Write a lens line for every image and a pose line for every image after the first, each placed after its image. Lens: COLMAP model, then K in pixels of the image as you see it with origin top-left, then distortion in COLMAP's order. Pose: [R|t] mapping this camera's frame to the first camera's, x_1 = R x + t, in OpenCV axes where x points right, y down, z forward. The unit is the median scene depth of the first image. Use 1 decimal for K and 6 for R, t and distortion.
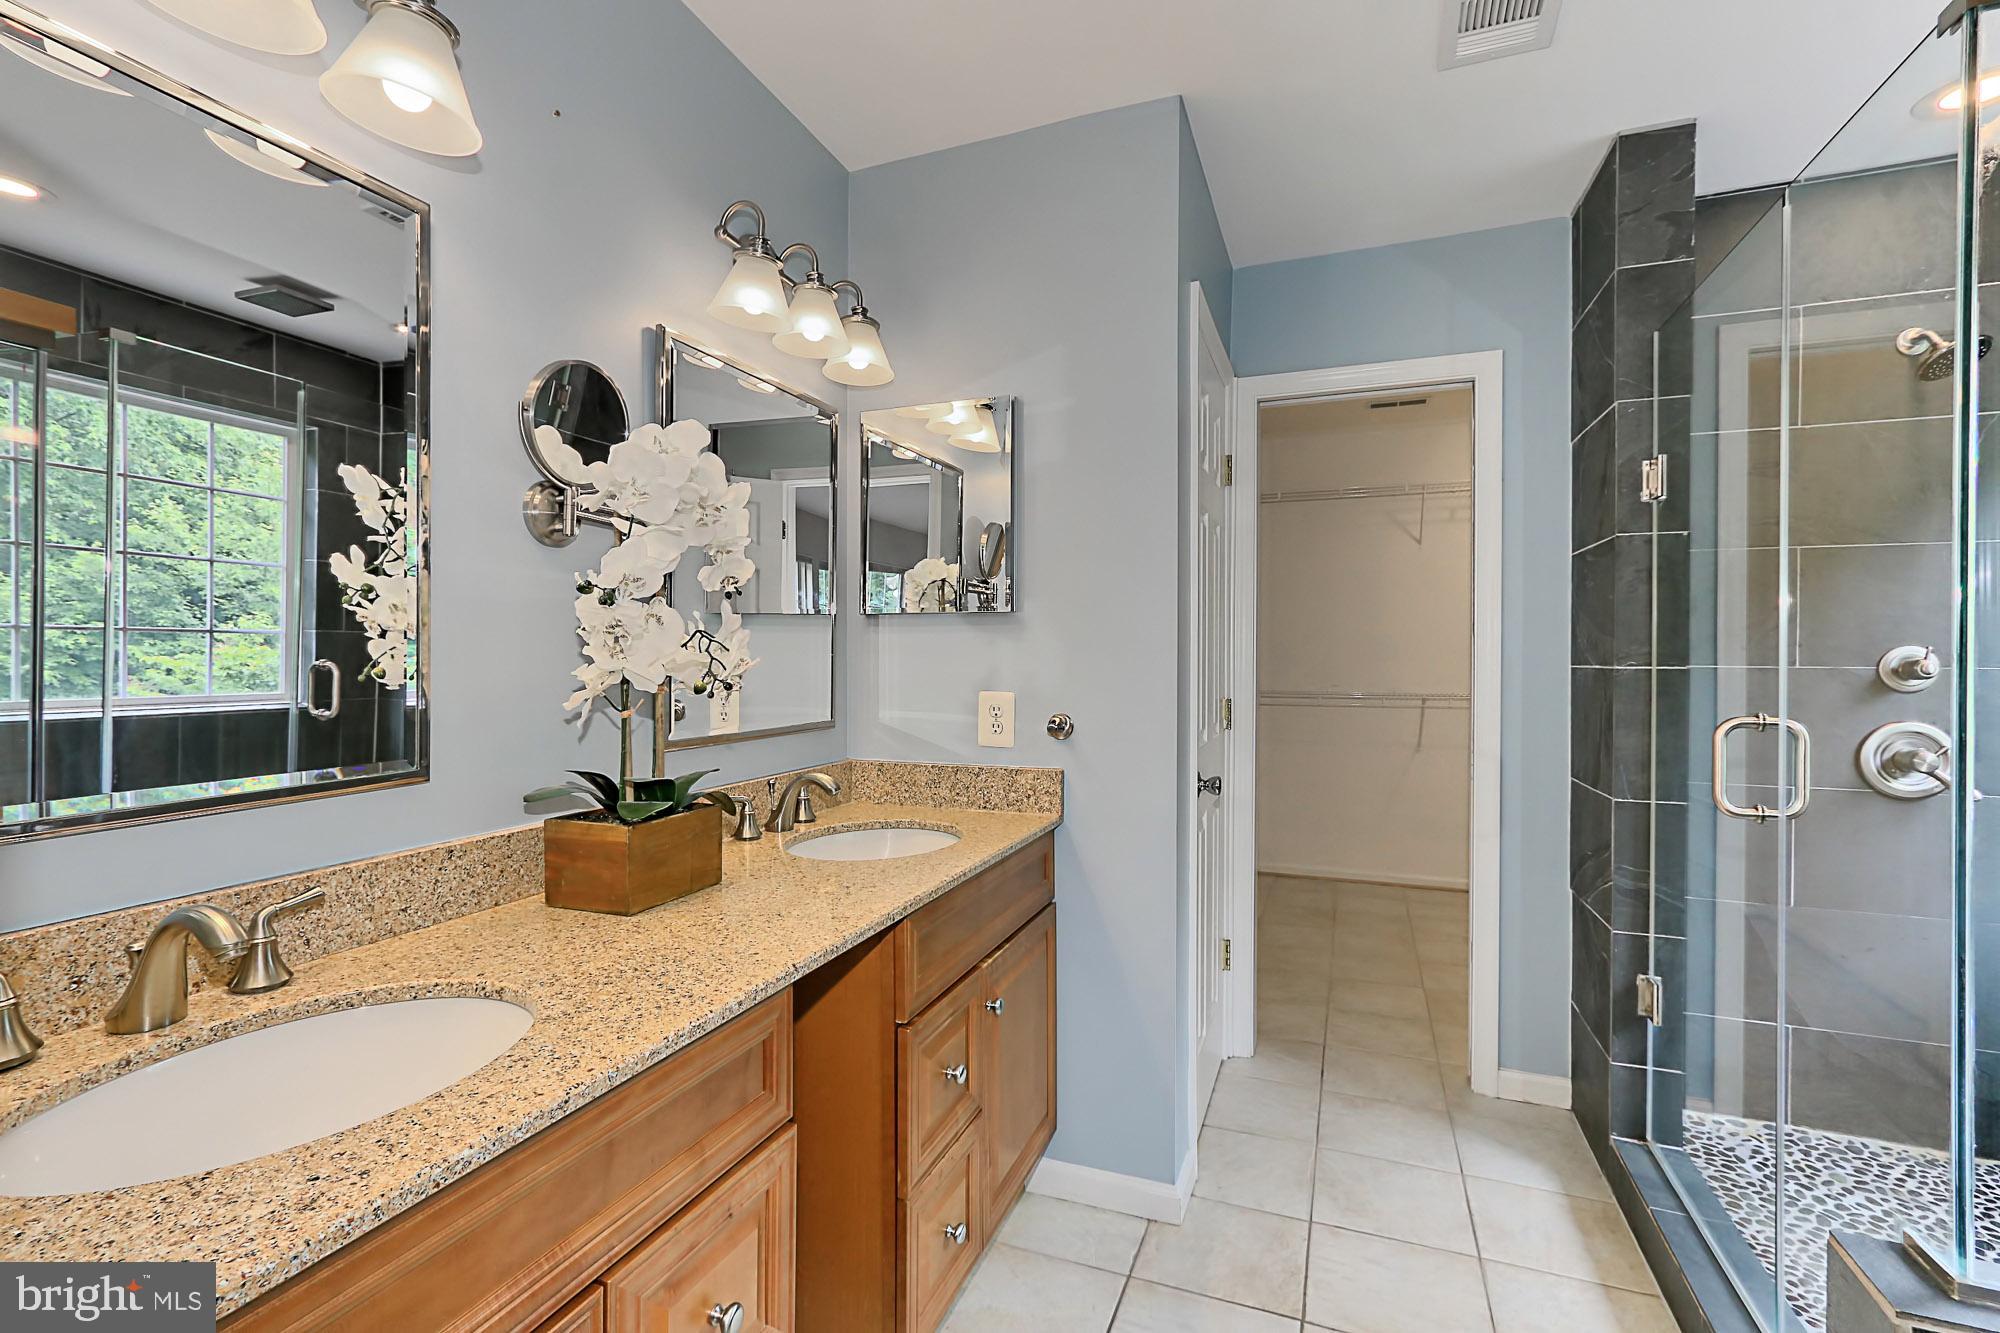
lens RADIAL K [[927.4, 0, 1004.0], [0, 927.4, 654.2], [0, 0, 1]] dist [0.030737, -0.000224]
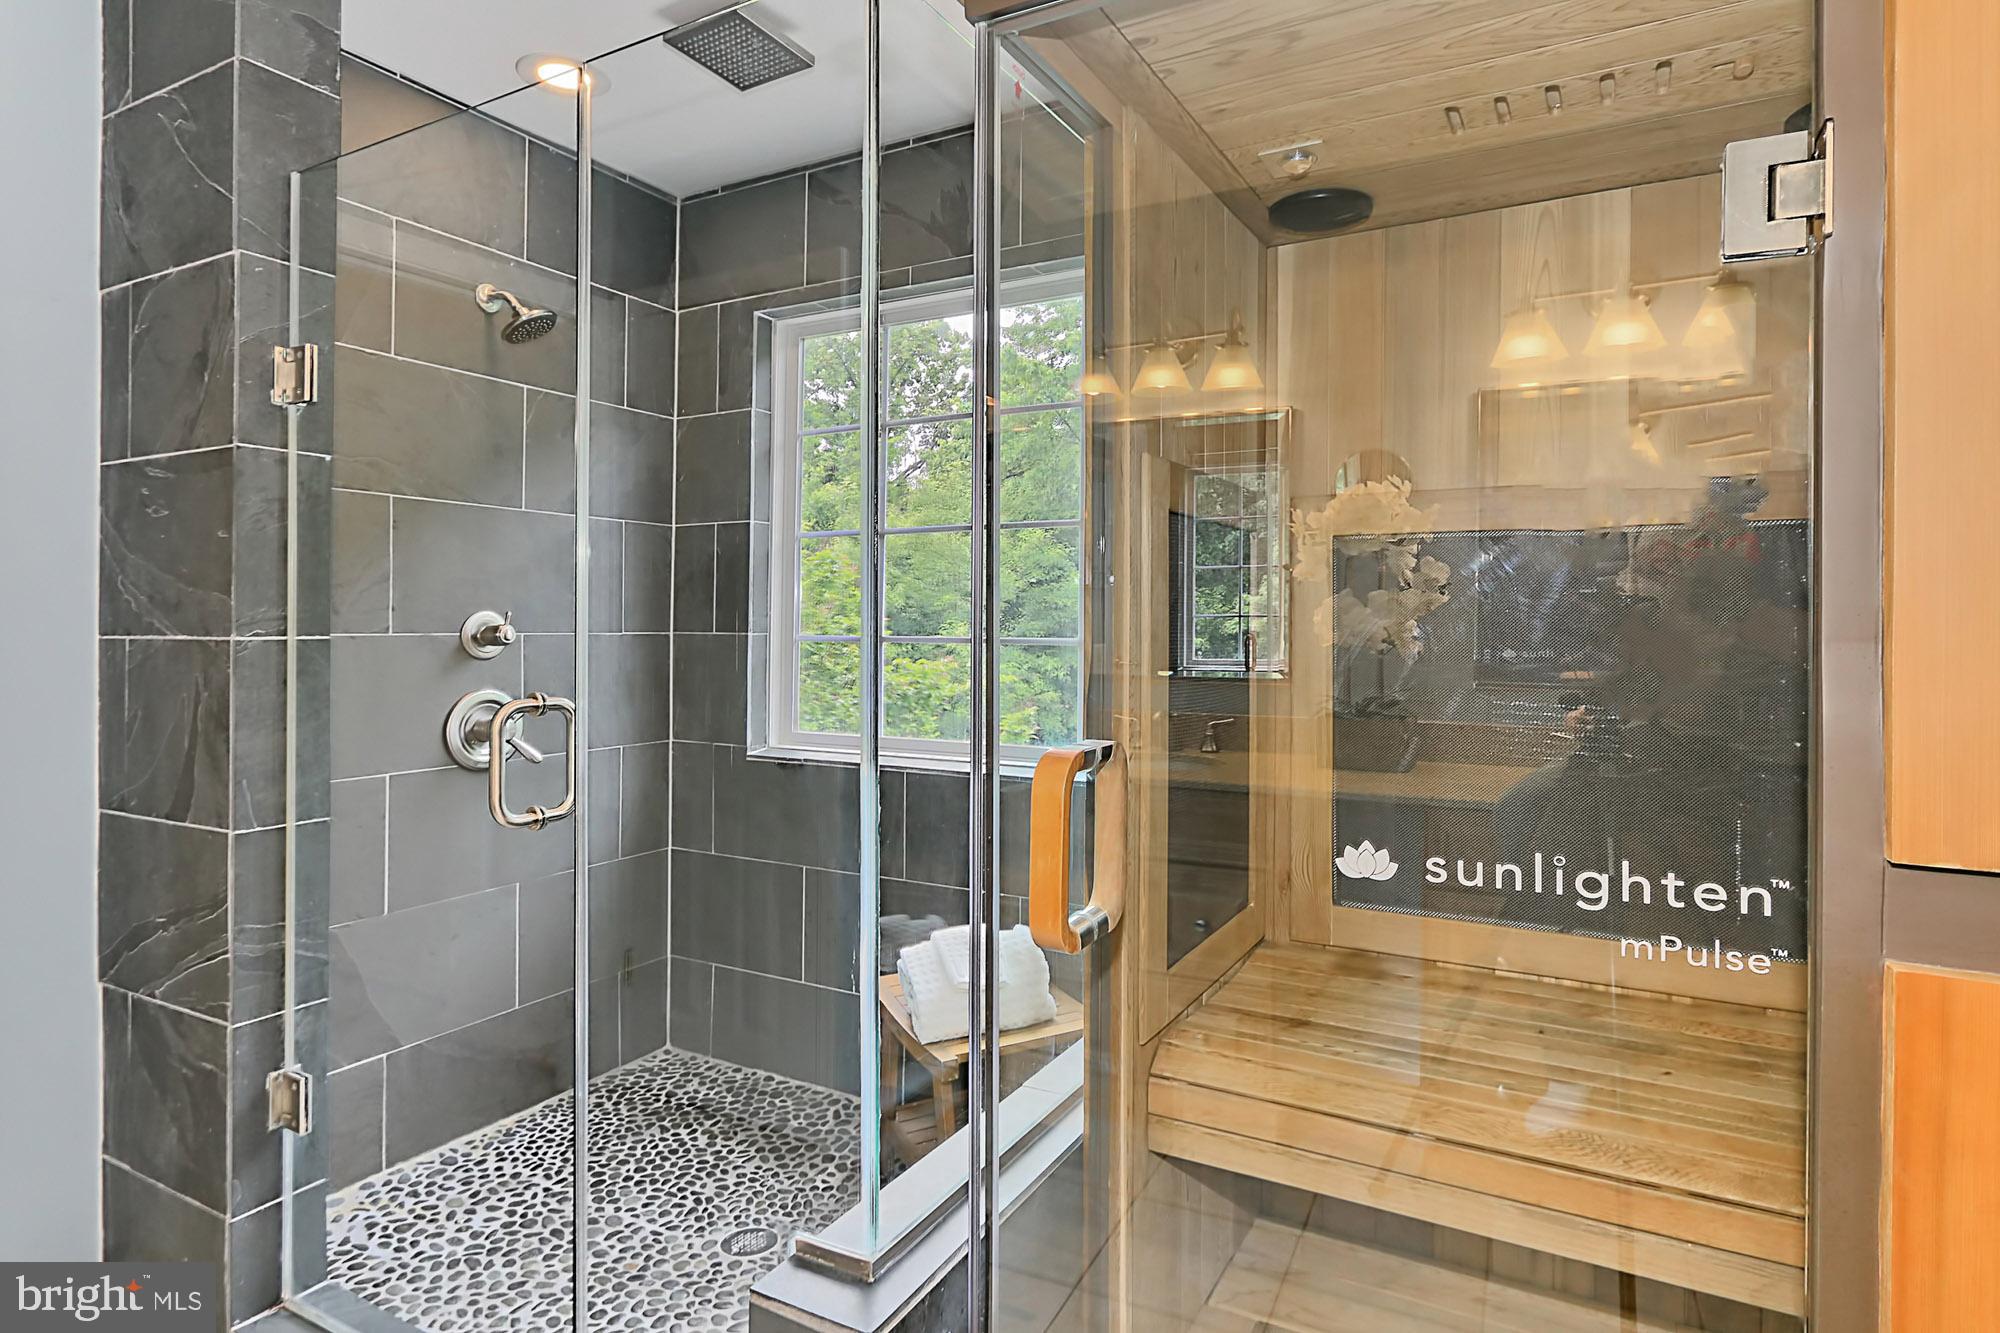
lens RADIAL K [[1030.4, 0, 1051.7], [0, 1030.4, 621.1], [0, 0, 1]] dist [-0.006887, -0.000305]
pose [[0.130863, 0.001487, 0.991399, -0.009759], [-0.003533, 0.999993, -0.001034, 0.000118], [-0.991394, -0.003367, 0.130868, 0.315729]]
